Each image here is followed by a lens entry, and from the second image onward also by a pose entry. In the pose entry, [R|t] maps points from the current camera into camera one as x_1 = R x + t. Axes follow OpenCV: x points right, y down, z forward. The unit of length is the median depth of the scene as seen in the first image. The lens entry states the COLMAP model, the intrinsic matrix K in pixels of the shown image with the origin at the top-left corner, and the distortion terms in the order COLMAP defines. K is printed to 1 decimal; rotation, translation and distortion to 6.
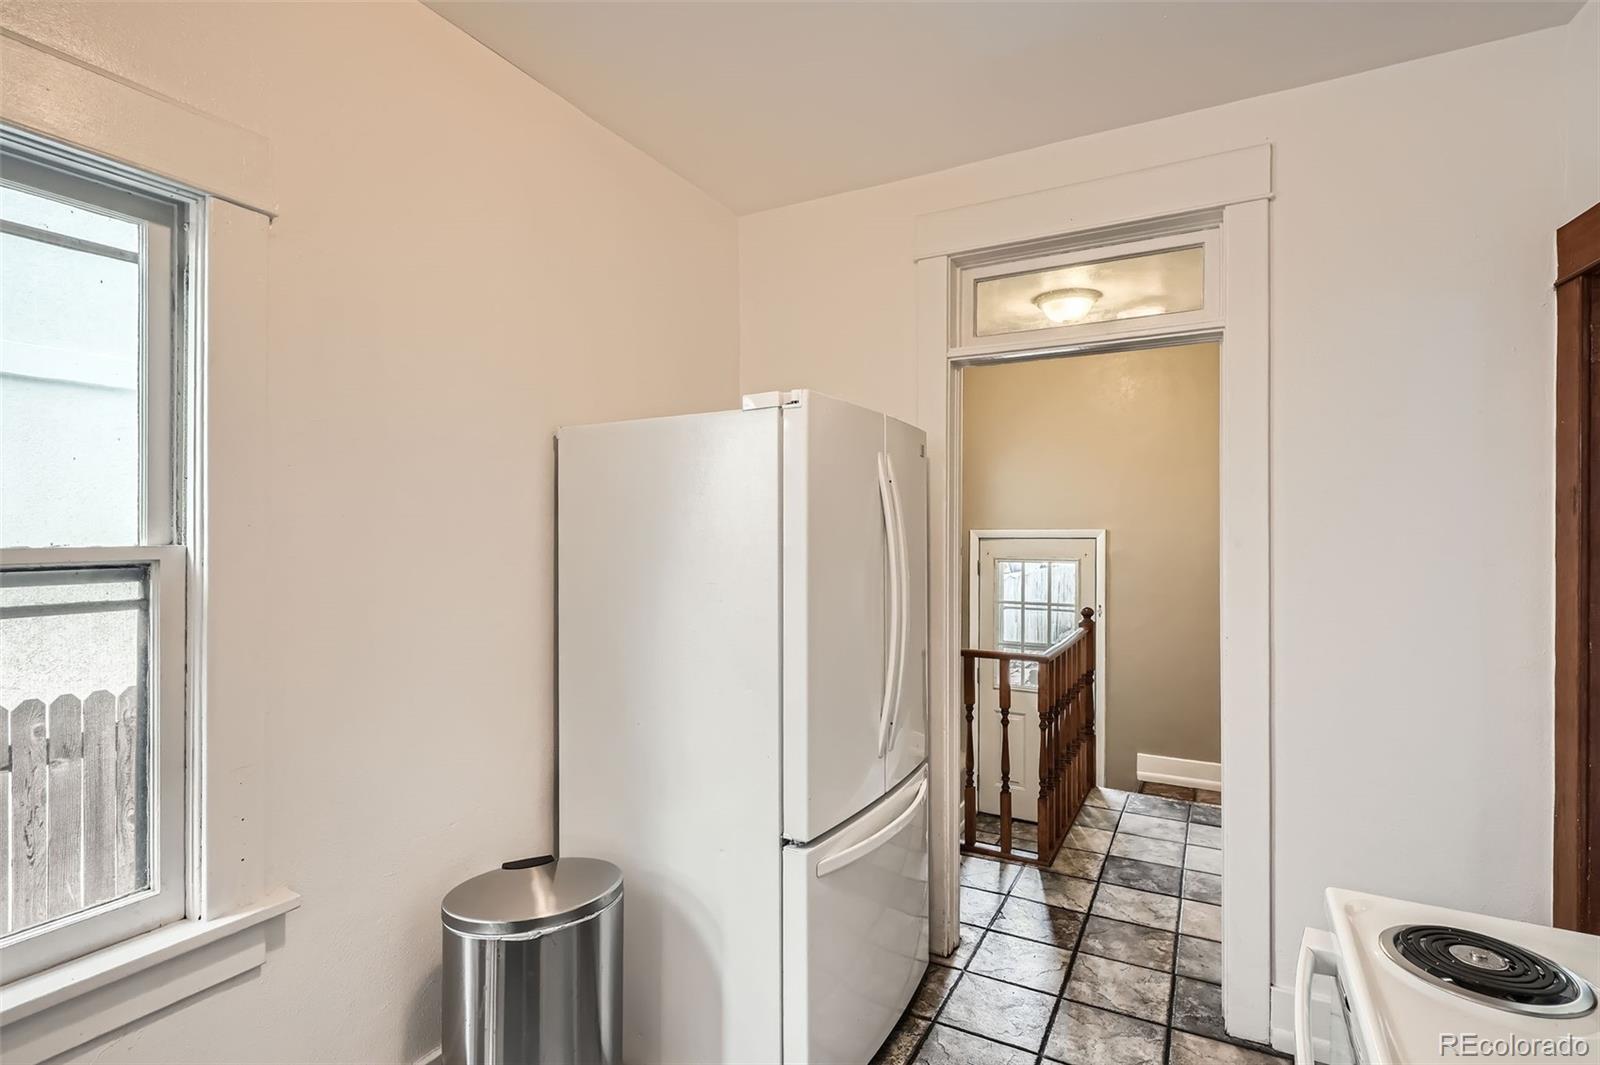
lens RADIAL K [[777.8, 0, 802.2], [0, 777.8, 536.1], [0, 0, 1]] dist [0.005430, 0.000317]
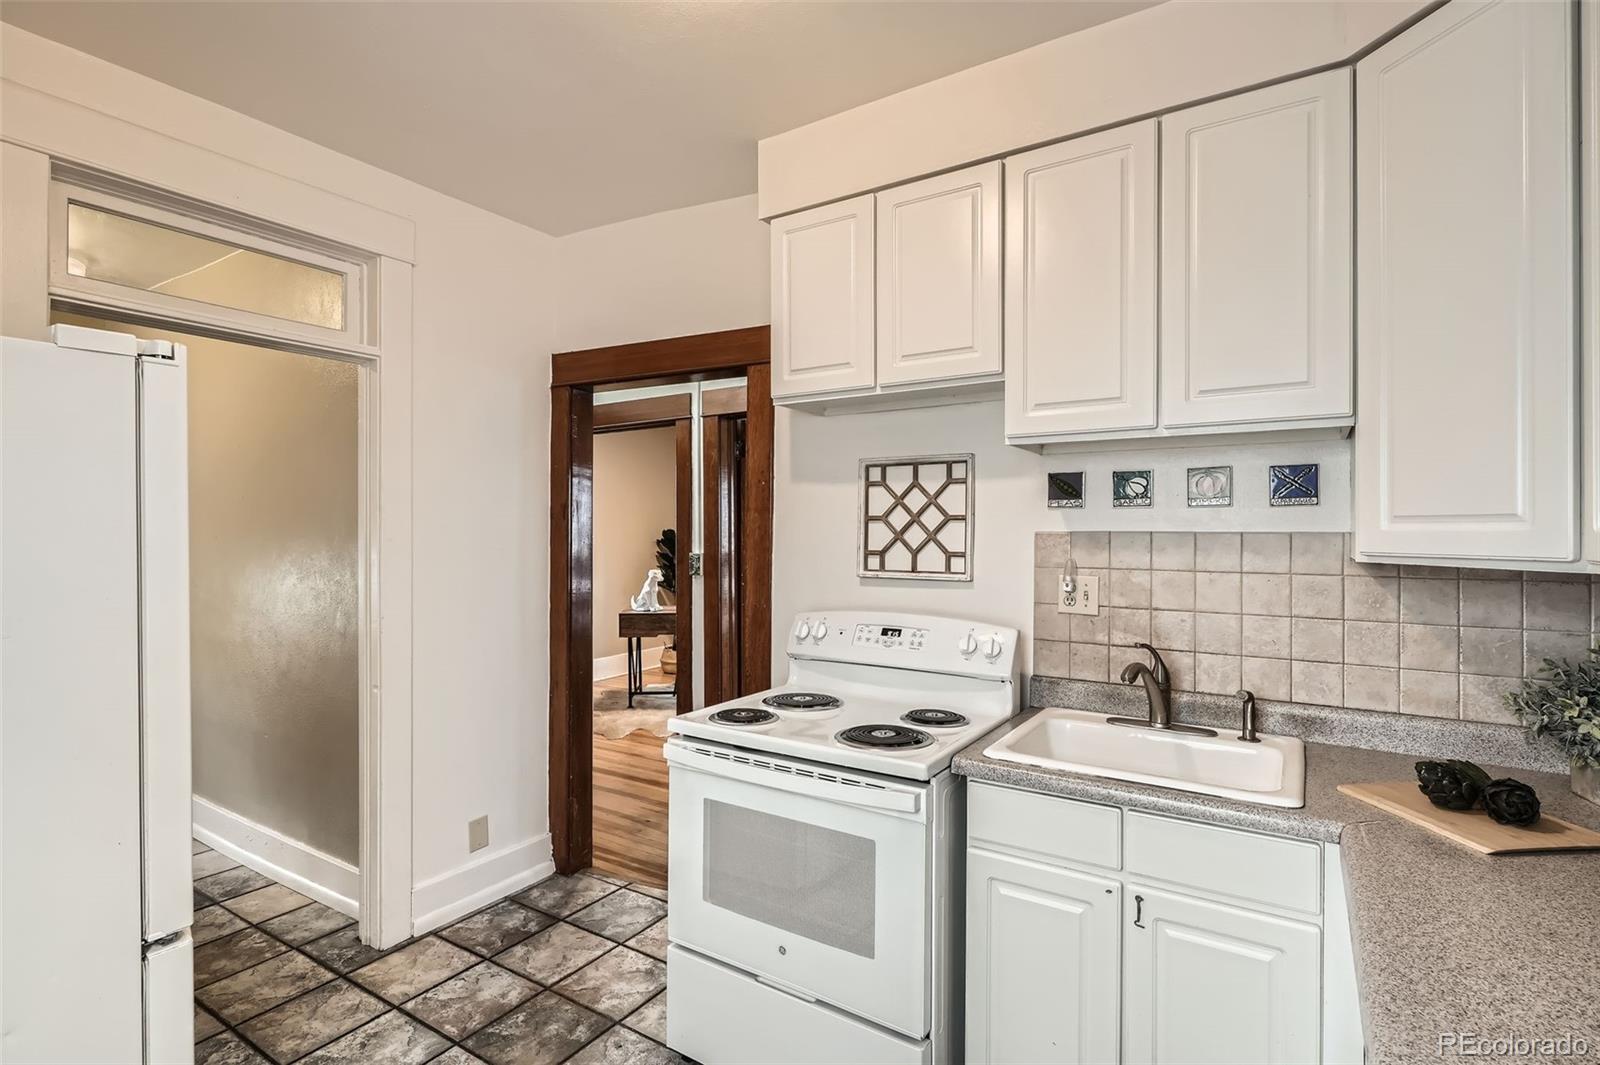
lens RADIAL K [[777.8, 0, 801.1], [0, 777.8, 529.5], [0, 0, 1]] dist [0.005430, 0.000317]
pose [[0.086244, 0.002554, 0.996271, -0.584147], [-0.000366, 0.999997, -0.002532, -0.001771], [-0.996274, -0.000147, 0.086245, 0.258878]]
